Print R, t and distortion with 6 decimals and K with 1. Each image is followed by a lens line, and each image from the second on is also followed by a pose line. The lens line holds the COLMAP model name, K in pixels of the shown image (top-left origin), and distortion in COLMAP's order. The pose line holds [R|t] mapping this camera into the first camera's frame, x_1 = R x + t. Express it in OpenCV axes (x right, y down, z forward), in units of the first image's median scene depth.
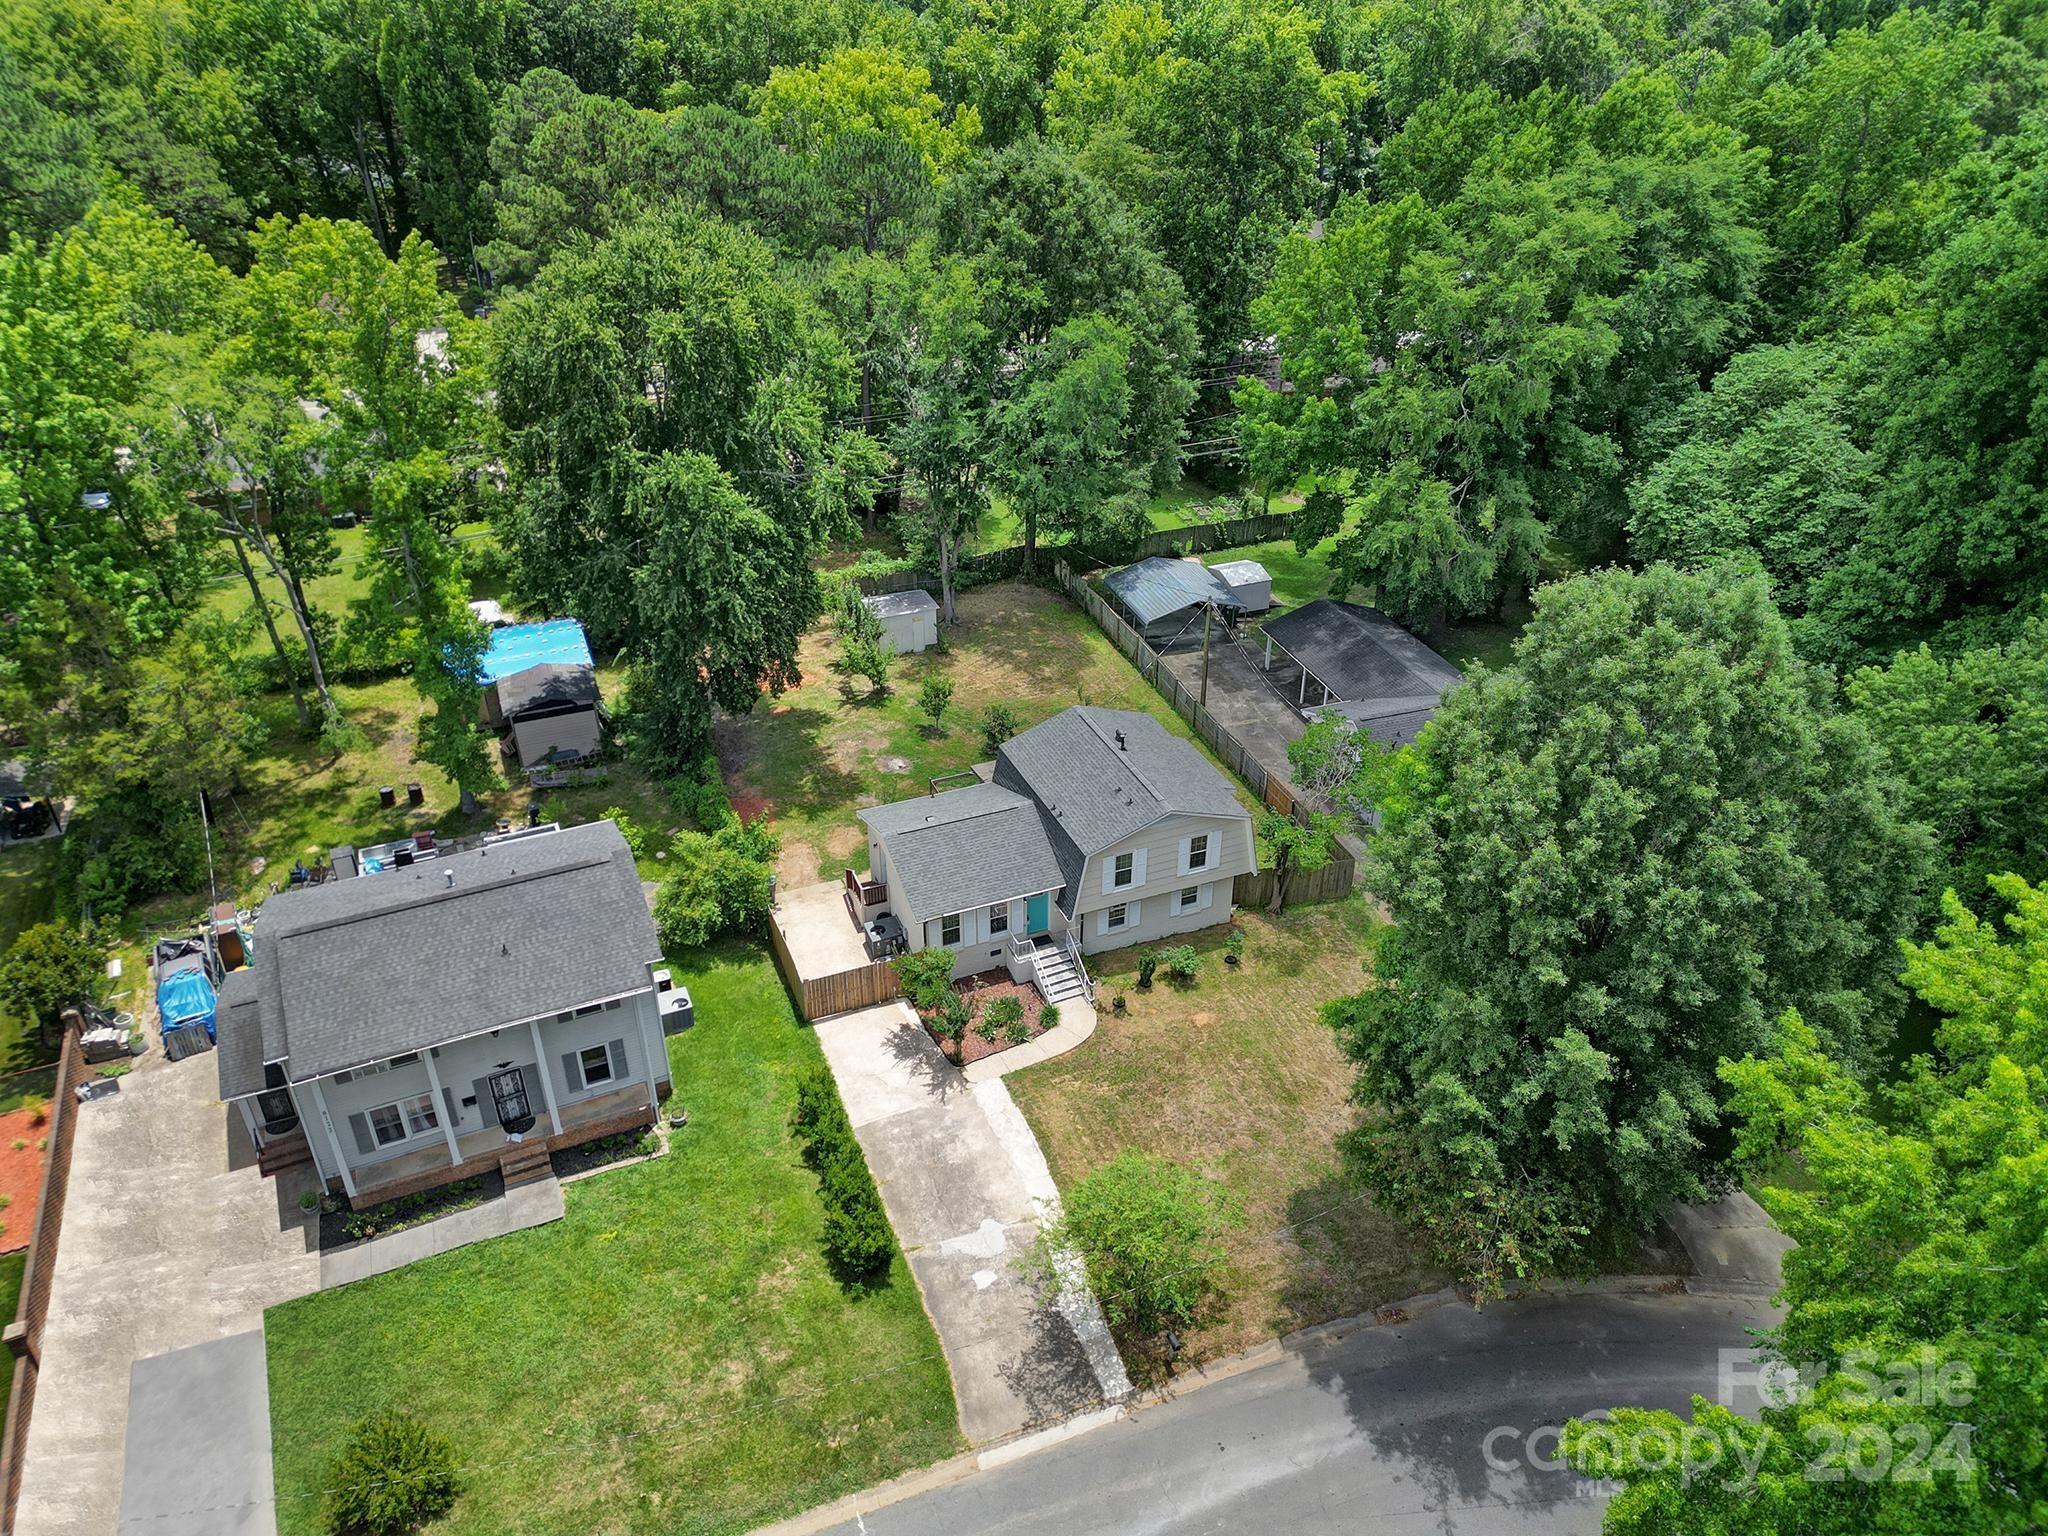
lens RADIAL K [[1429.1, 0, 1024.0], [0, 1429.1, 768.0], [0, 0, 1]] dist [0.077969, -0.073049]
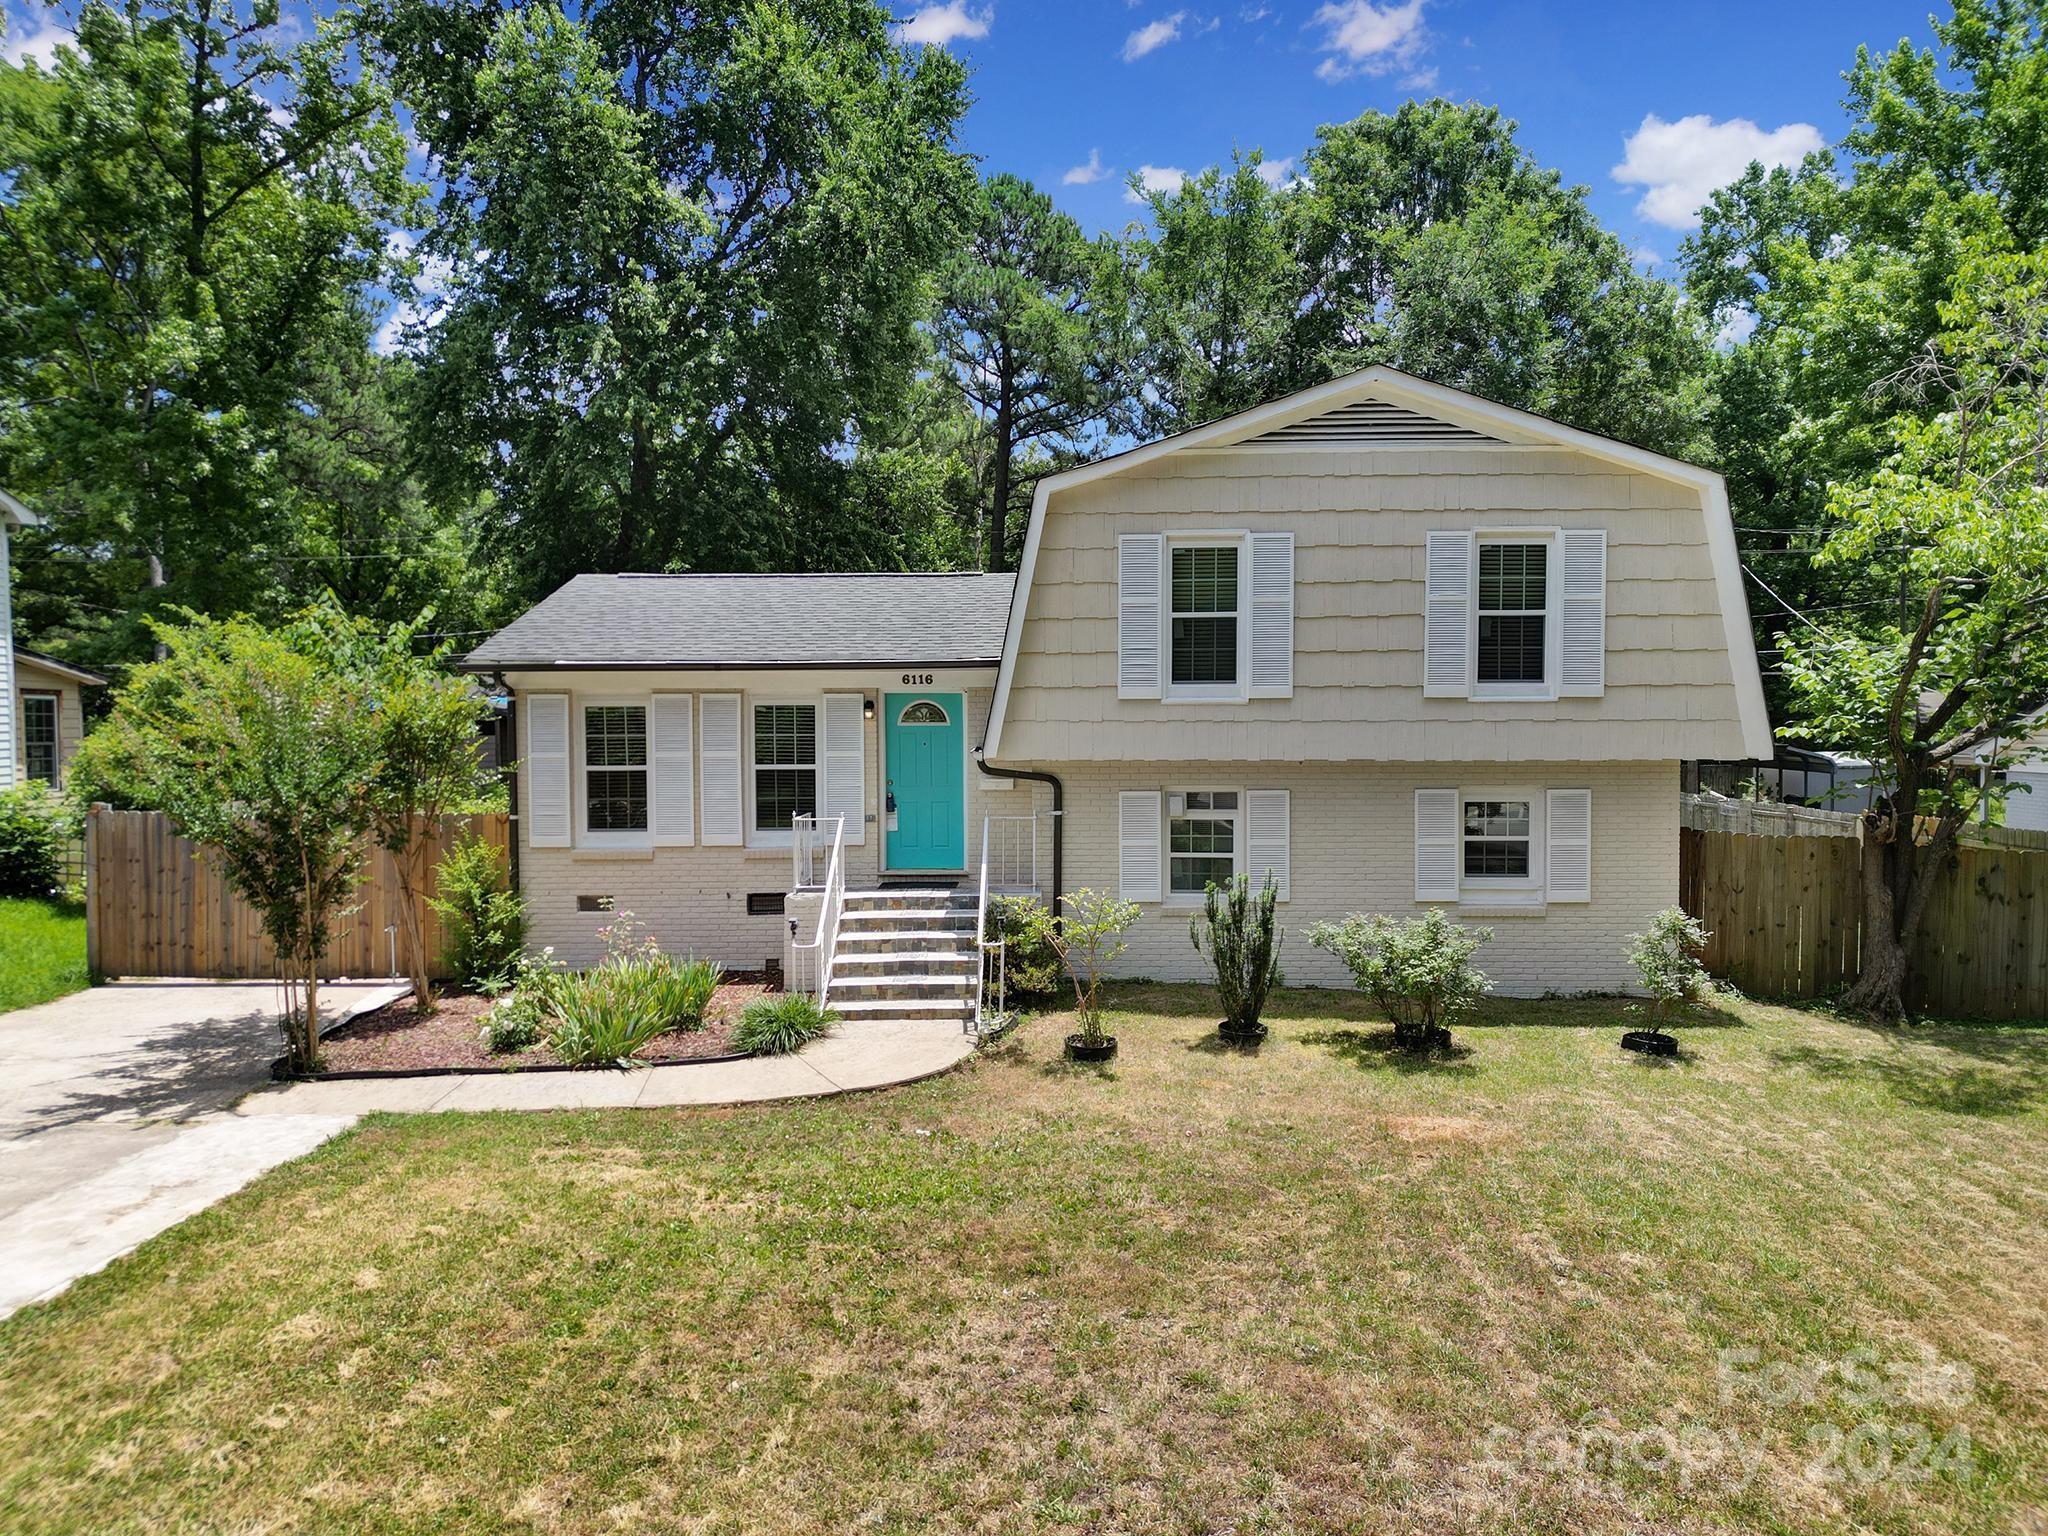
lens RADIAL K [[1429.1, 0, 1024.0], [0, 1429.1, 768.0], [0, 0, 1]] dist [0.077969, -0.073049]
pose [[0.916827, 0.013909, -0.399041, 0.158567], [-0.210403, 0.866210, -0.453223, 0.245363], [0.339350, 0.499486, 0.797092, 0.826774]]
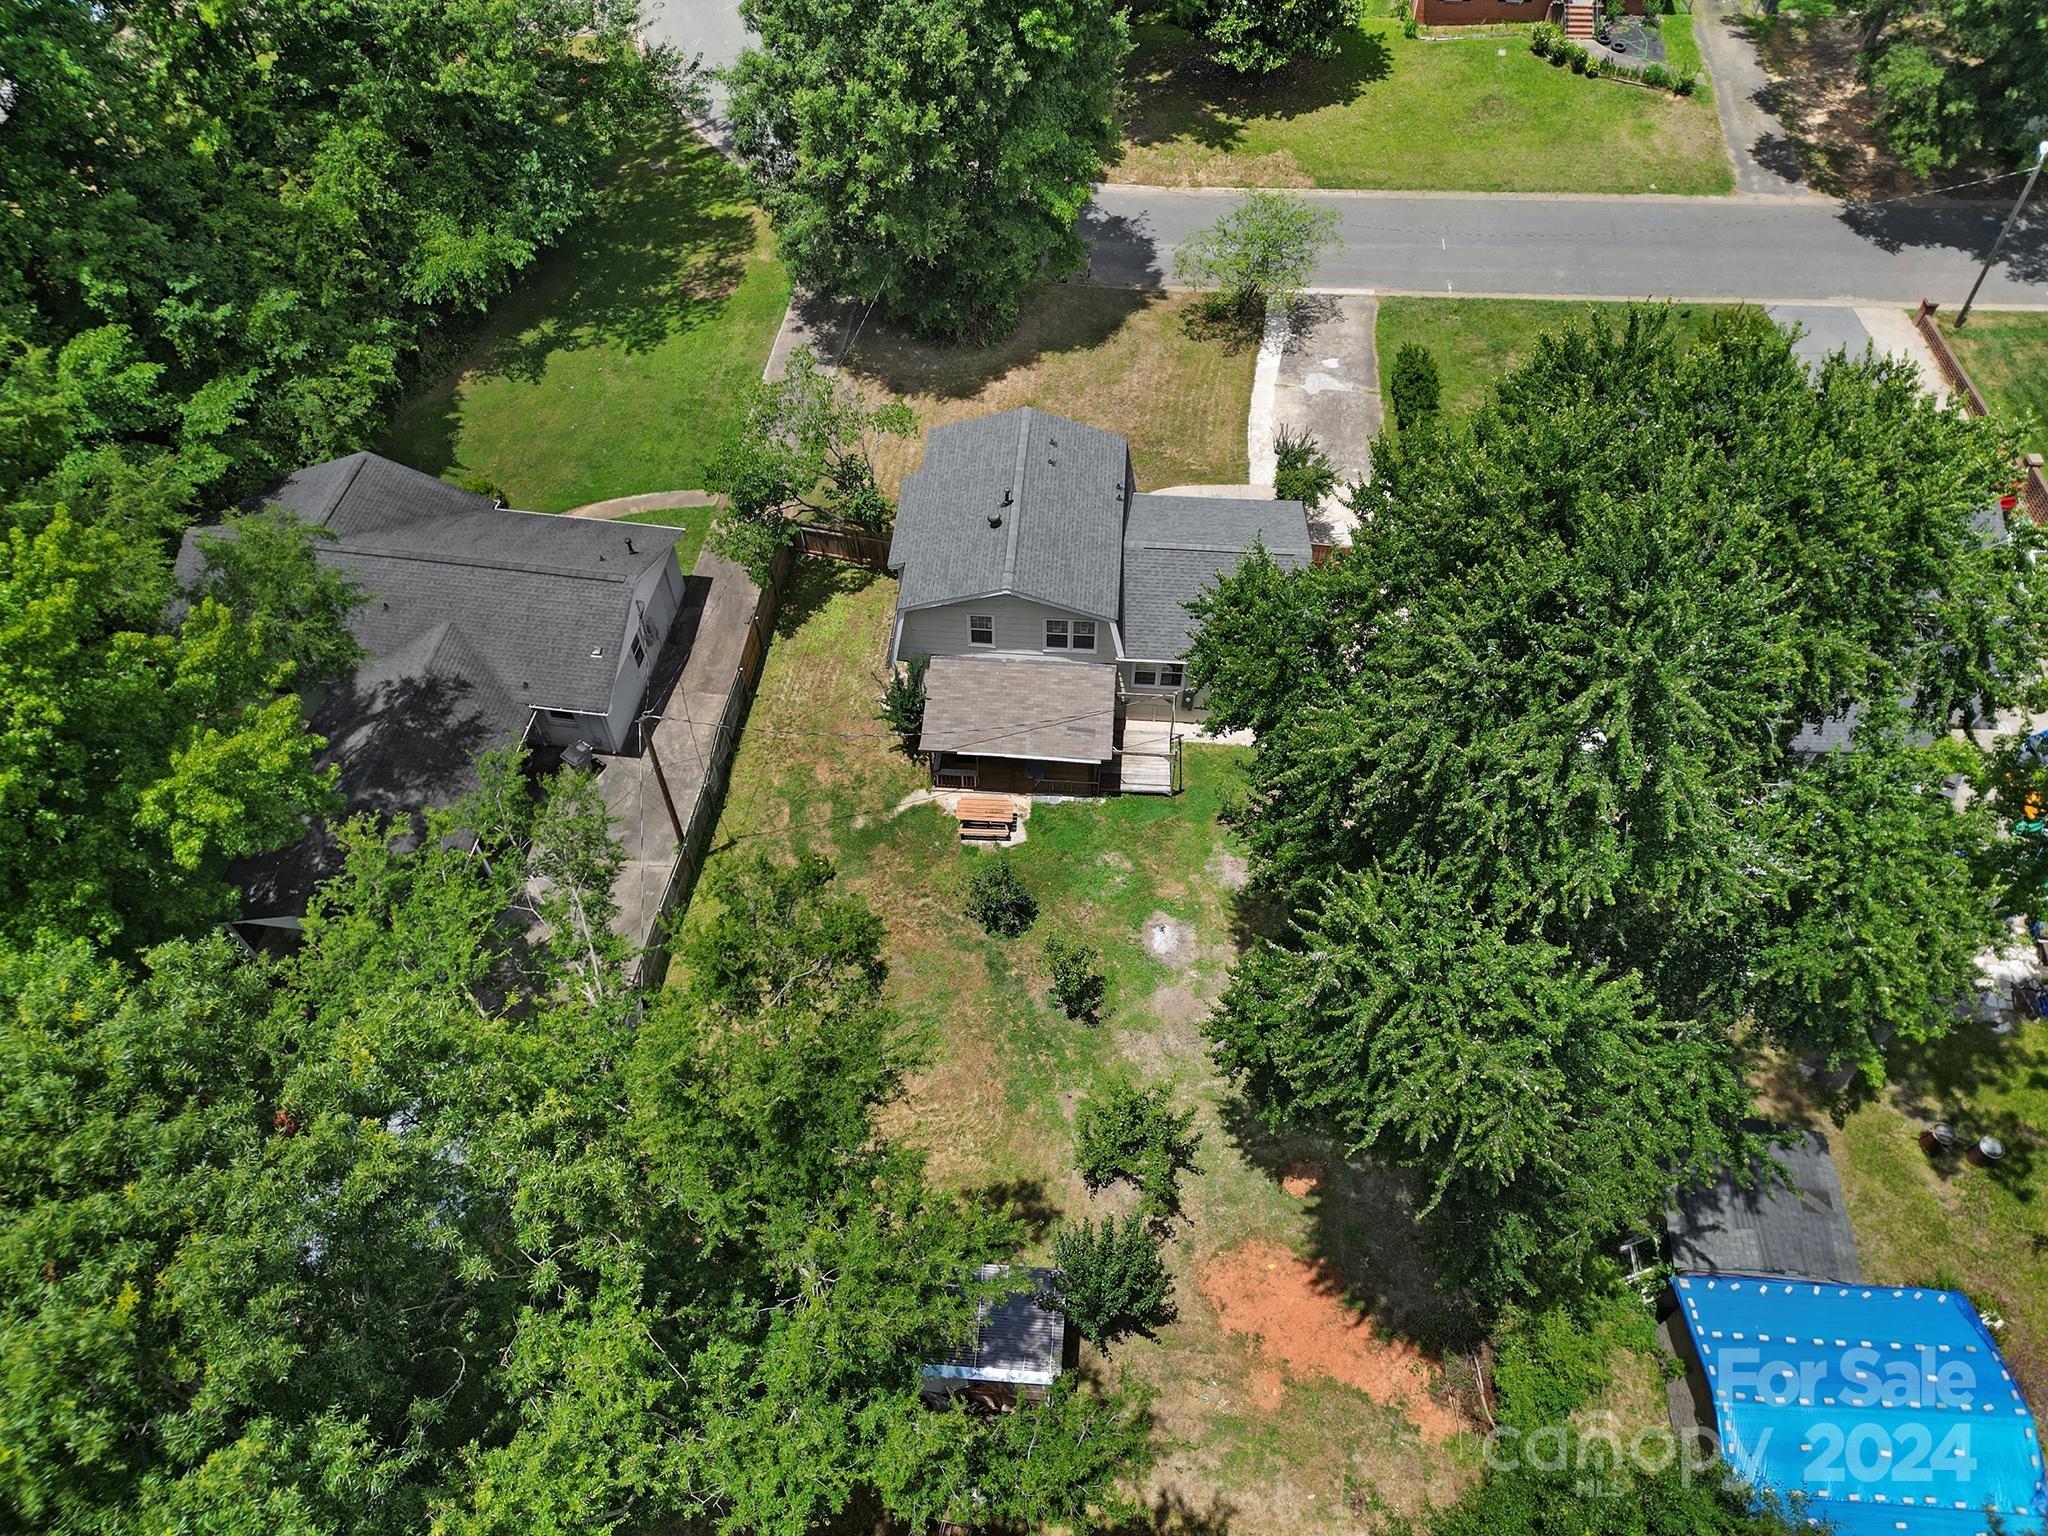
lens RADIAL K [[1429.1, 0, 1024.0], [0, 1429.1, 768.0], [0, 0, 1]] dist [0.077969, -0.073049]
pose [[-0.892566, -0.343992, 0.291539, -0.264355], [0.243901, 0.175496, 0.953789, -0.862825], [-0.379259, 0.922427, -0.072742, 1.349146]]
